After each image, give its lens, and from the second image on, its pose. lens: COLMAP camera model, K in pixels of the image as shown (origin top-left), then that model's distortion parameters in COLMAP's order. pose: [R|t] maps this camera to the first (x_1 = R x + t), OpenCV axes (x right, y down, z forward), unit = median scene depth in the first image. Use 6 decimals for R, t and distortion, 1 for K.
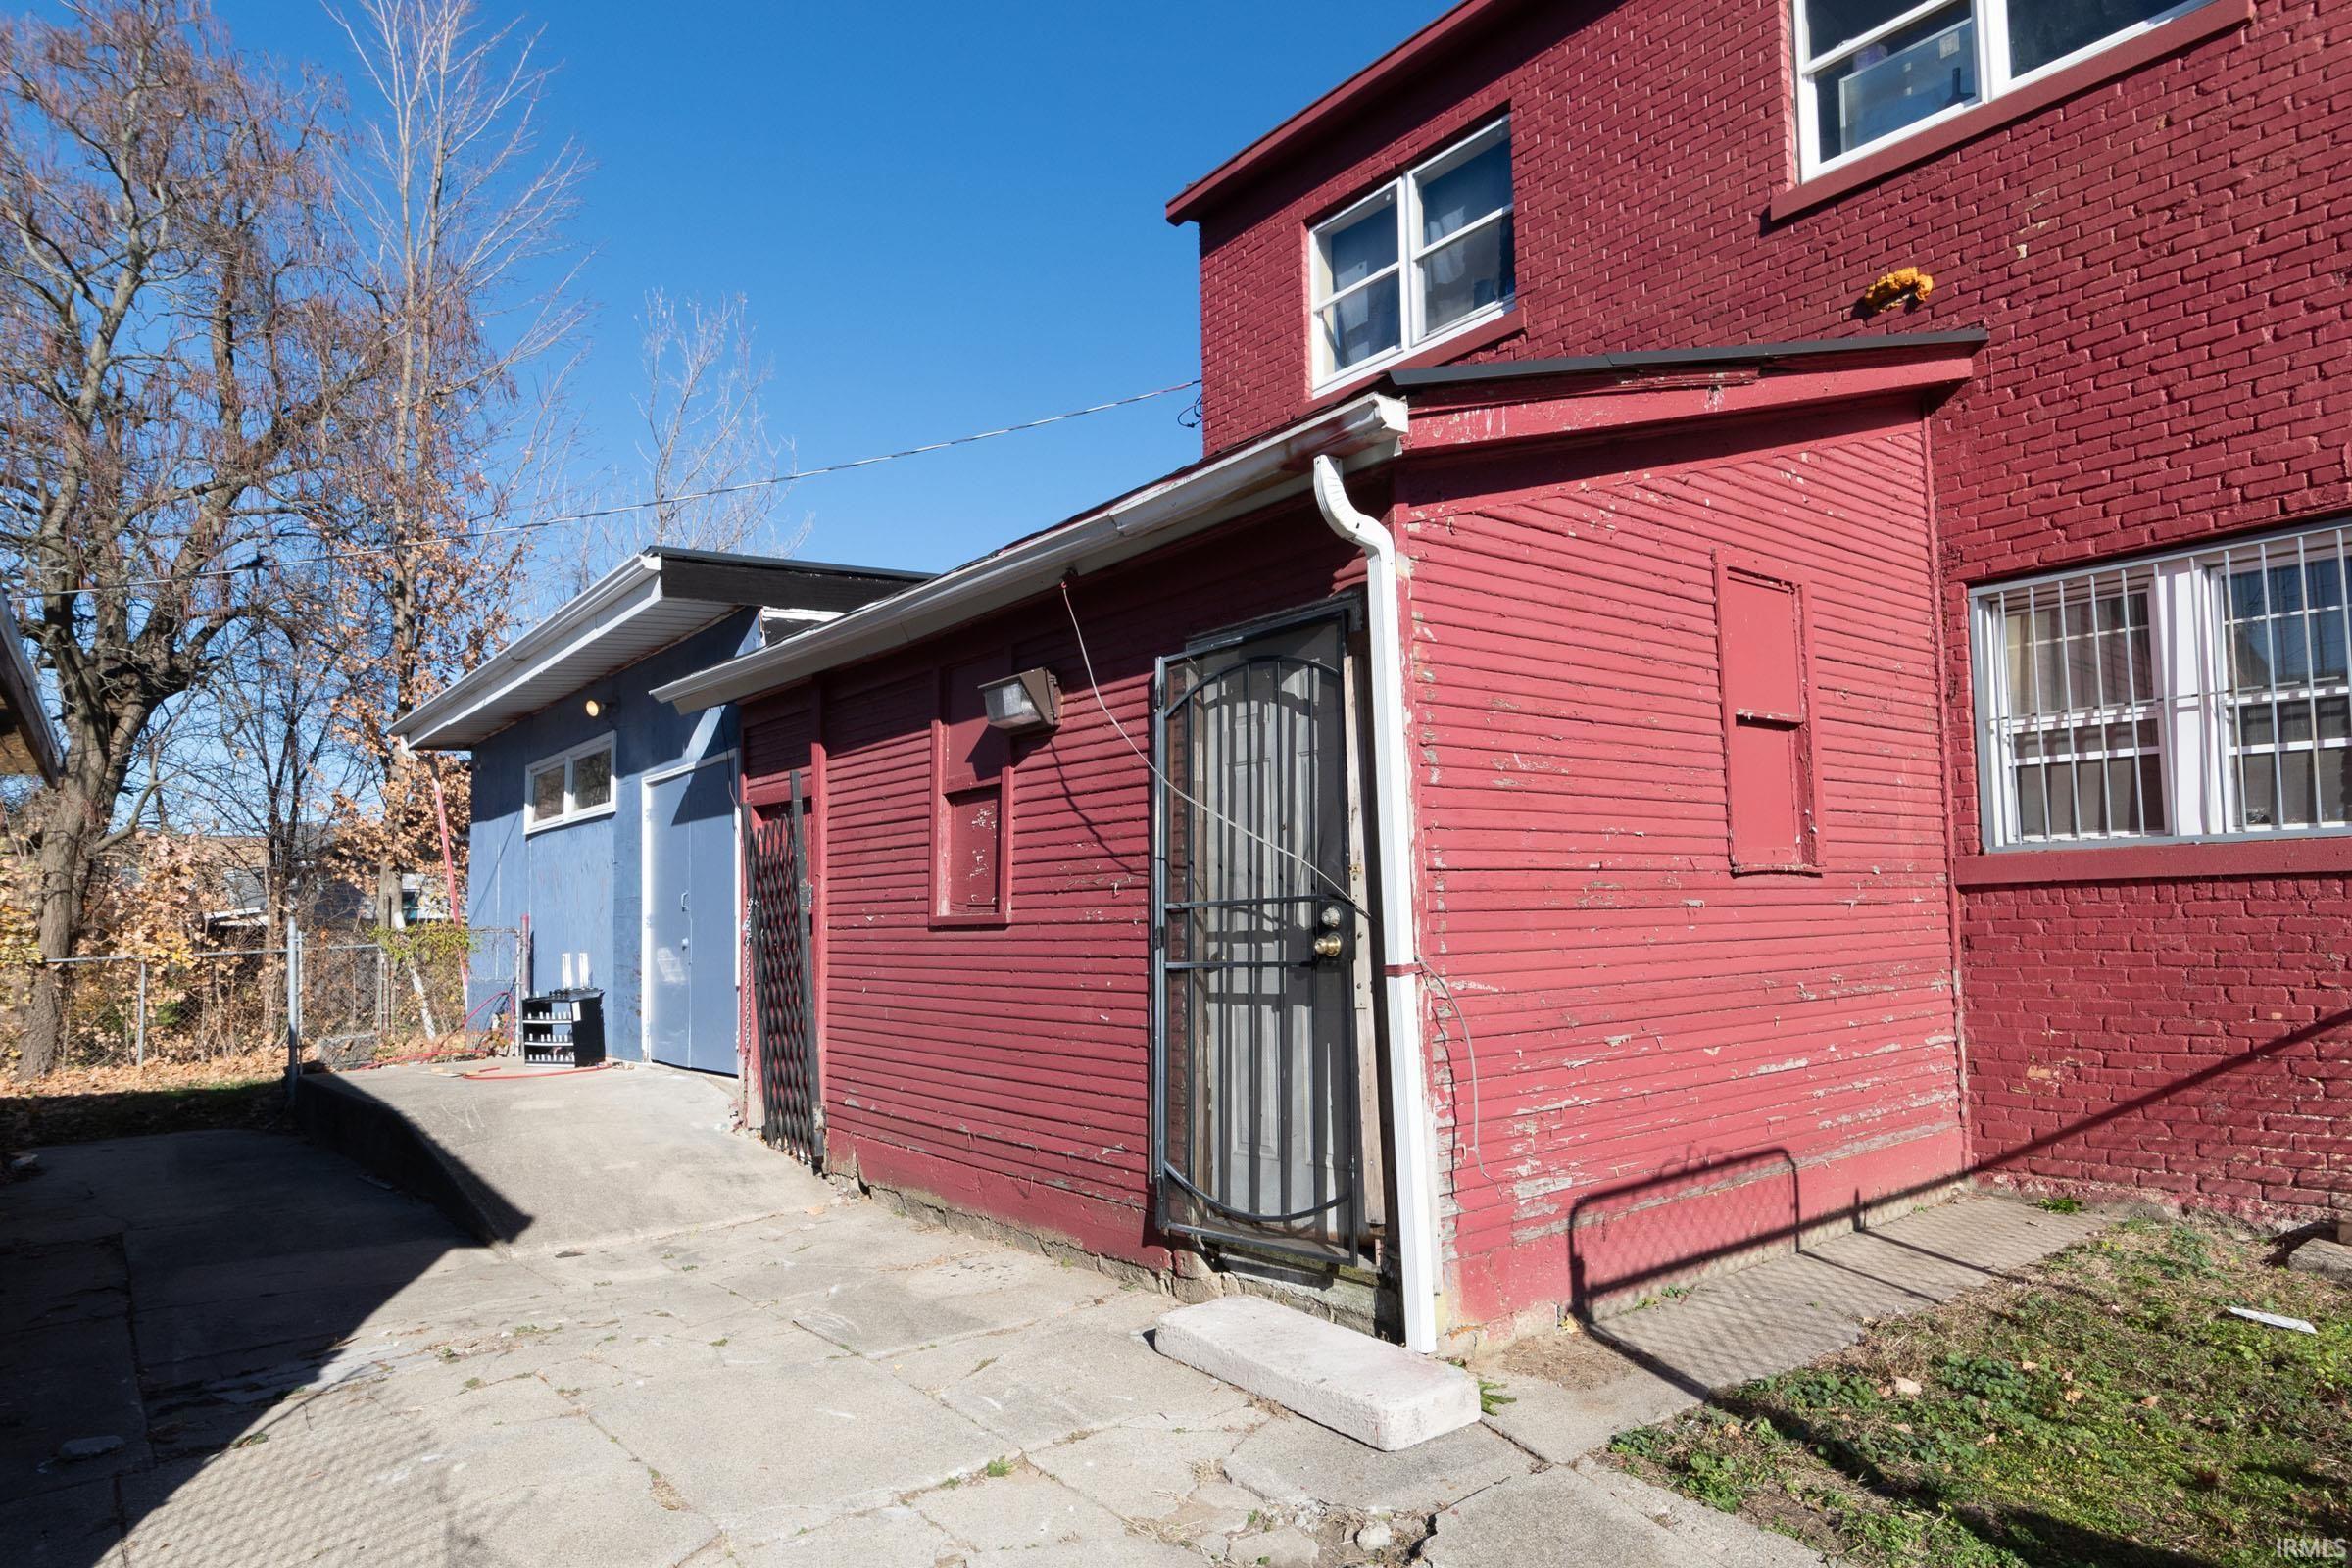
lens RADIAL K [[1397.8, 0, 1202.4], [0, 1397.8, 826.1], [0, 0, 1]] dist [-0.005934, 0.002572]
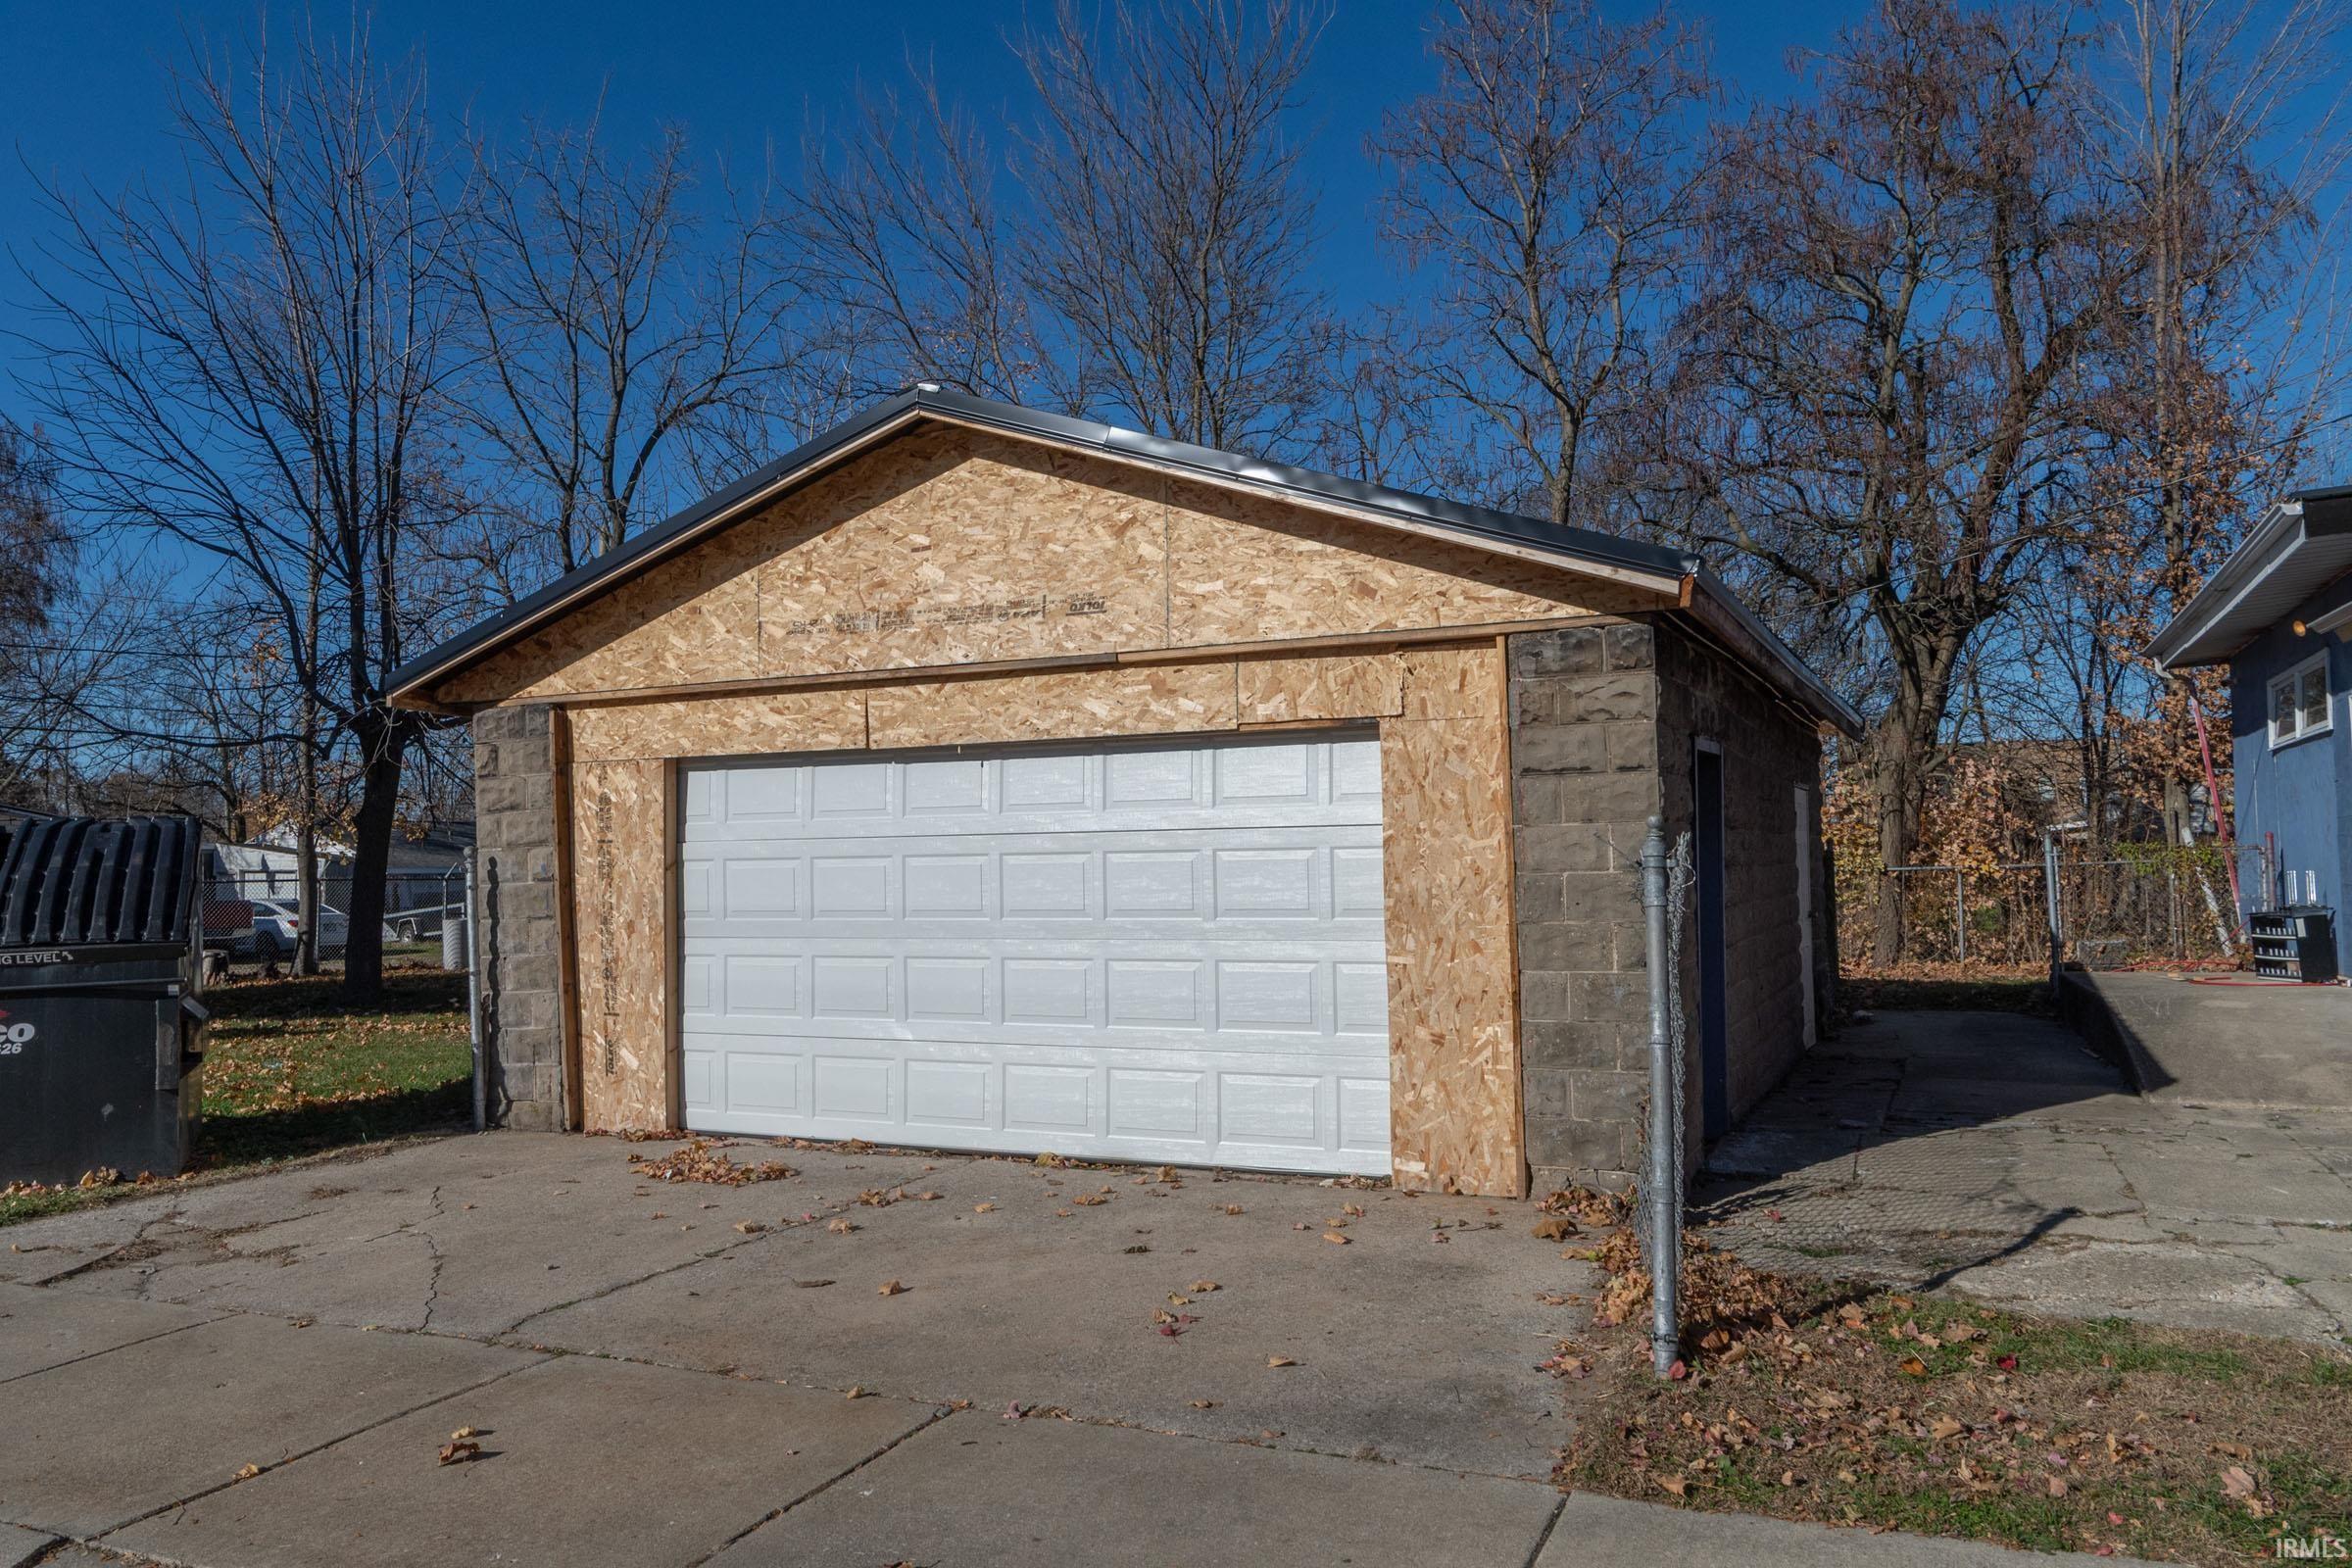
lens RADIAL K [[1686.9, 0, 1179.6], [0, 1686.9, 769.9], [0, 0, 1]] dist [0.009724, -0.004517]
pose [[0.447479, -0.033421, -0.893670, 0.324863], [0.061988, 0.998057, -0.006286, -0.027932], [0.892144, -0.052584, 0.448681, -0.309331]]
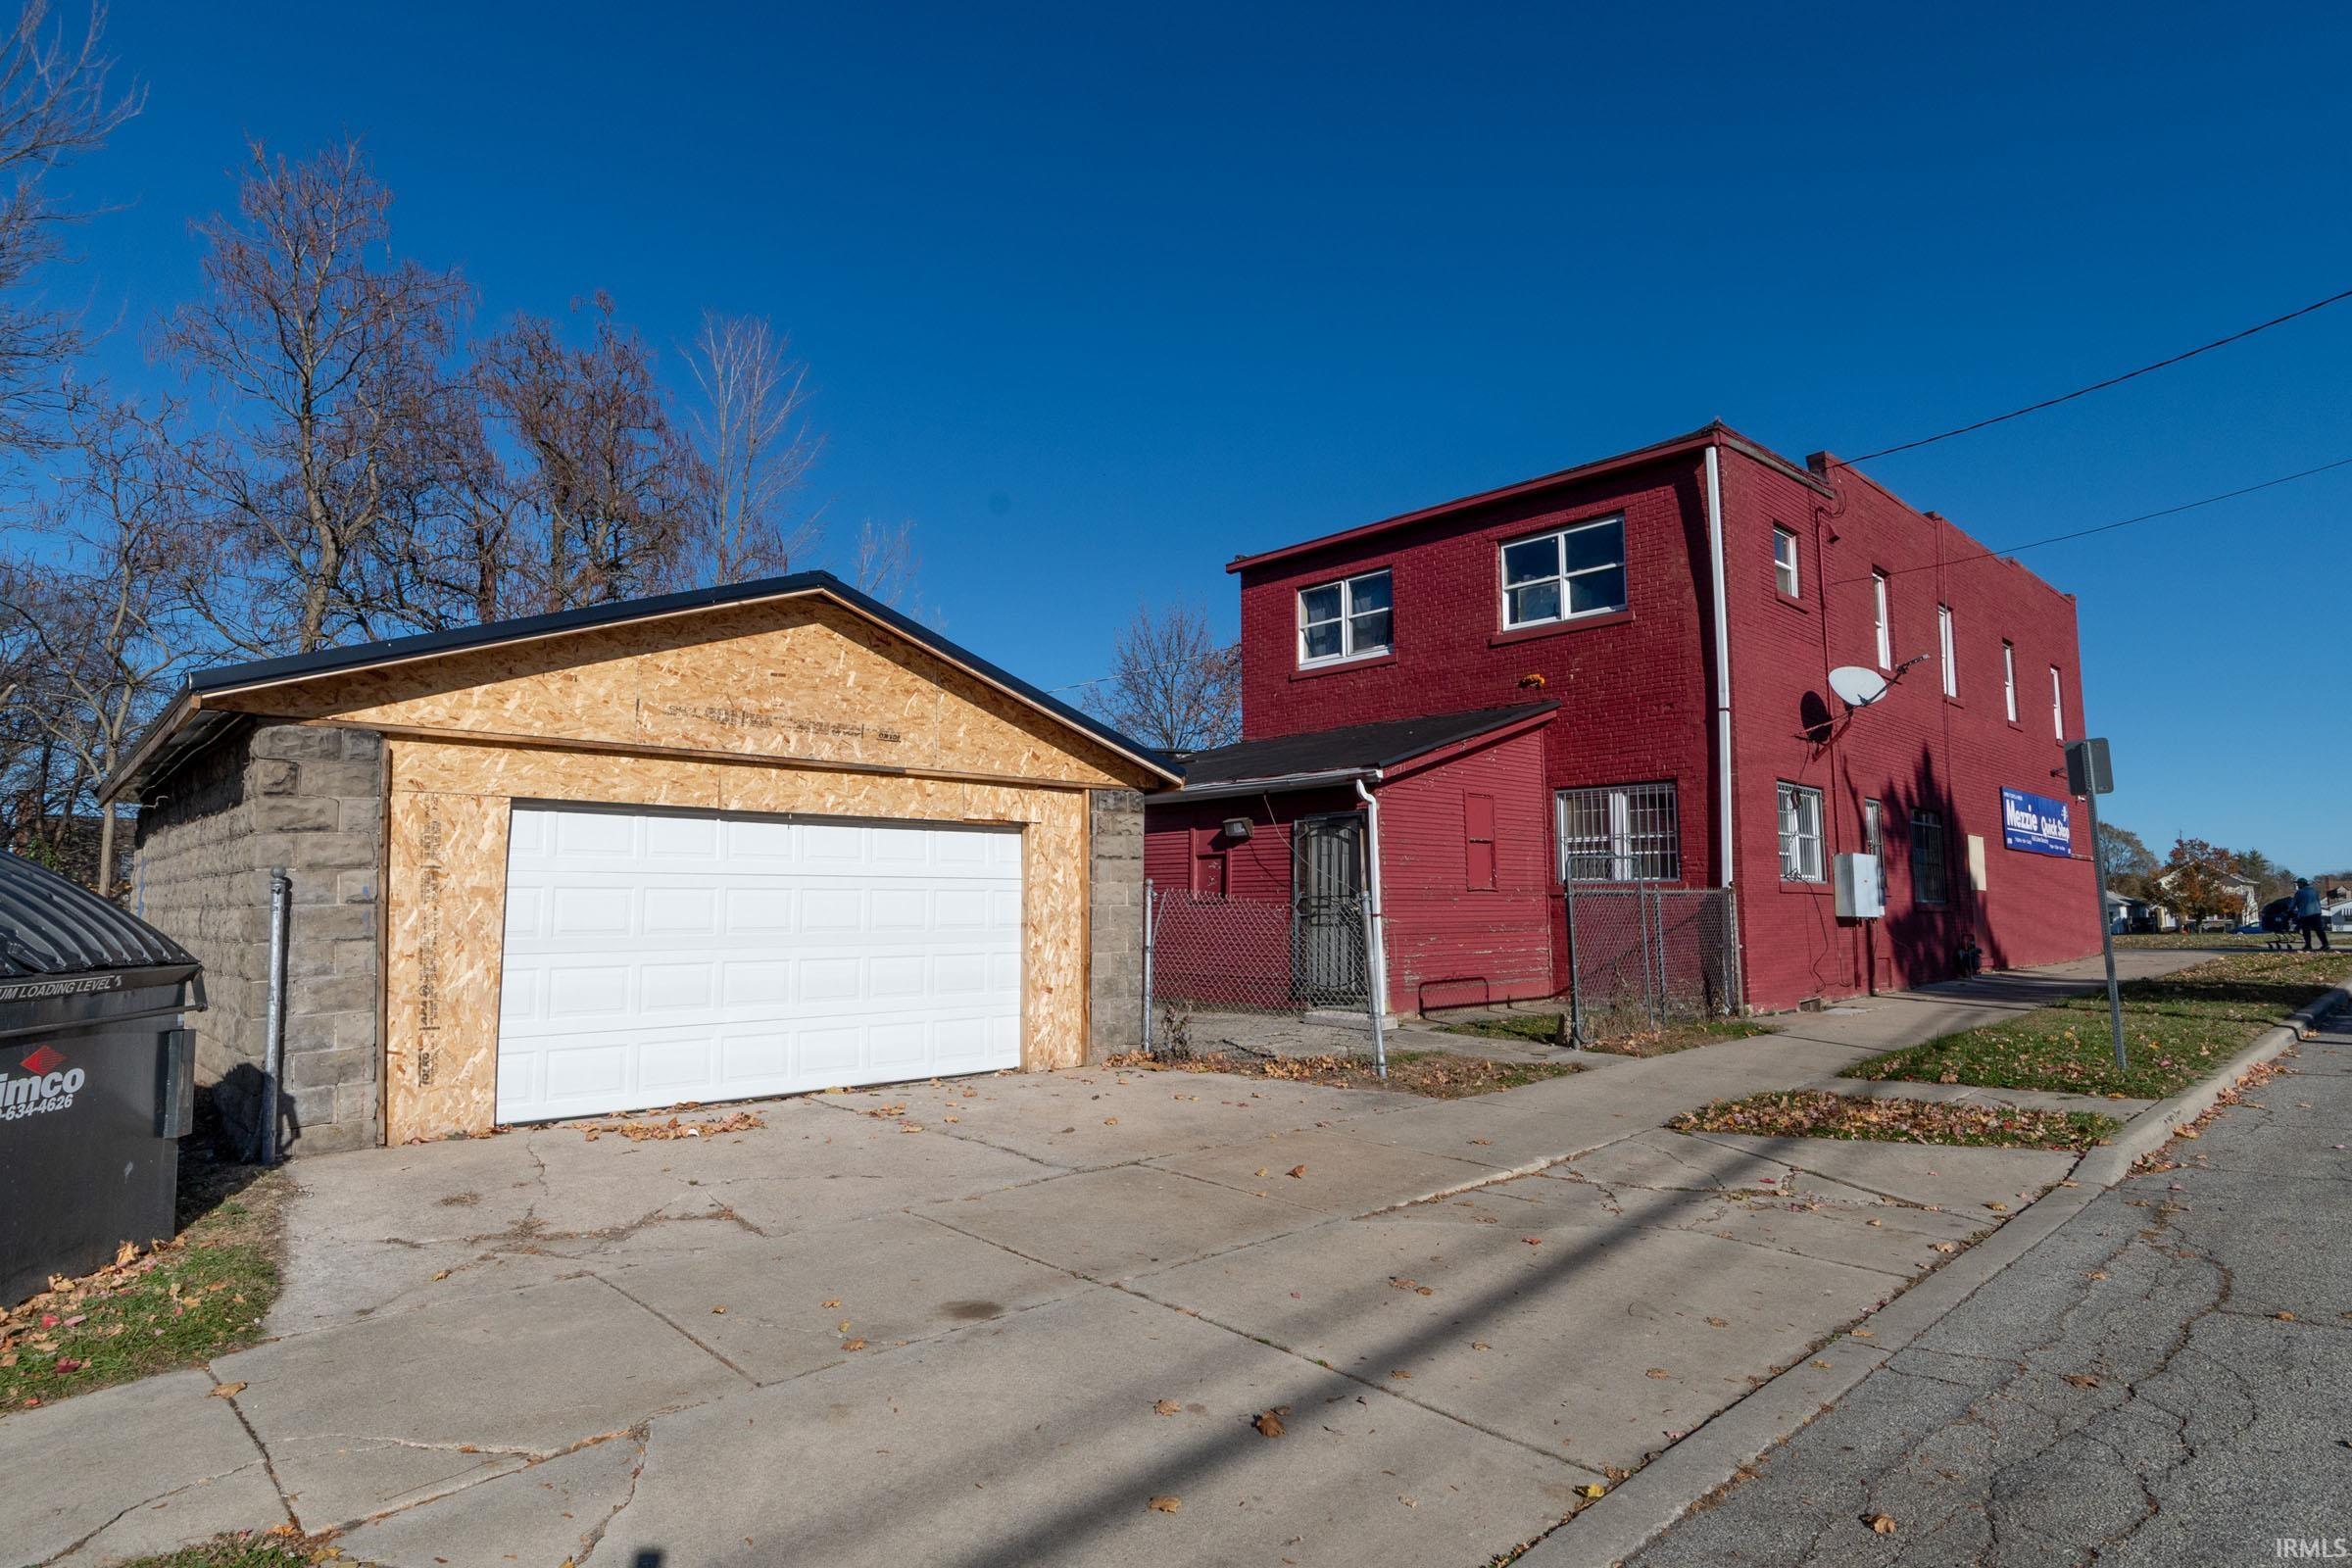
lens RADIAL K [[1237.0, 0, 1167.6], [0, 1237.0, 767.4], [0, 0, 1]] dist [0.002415, -0.000132]
pose [[0.996164, 0.028389, 0.082770, -0.301879], [-0.024185, 0.998388, -0.051355, -0.046851], [-0.084095, 0.049156, 0.995245, -0.976566]]
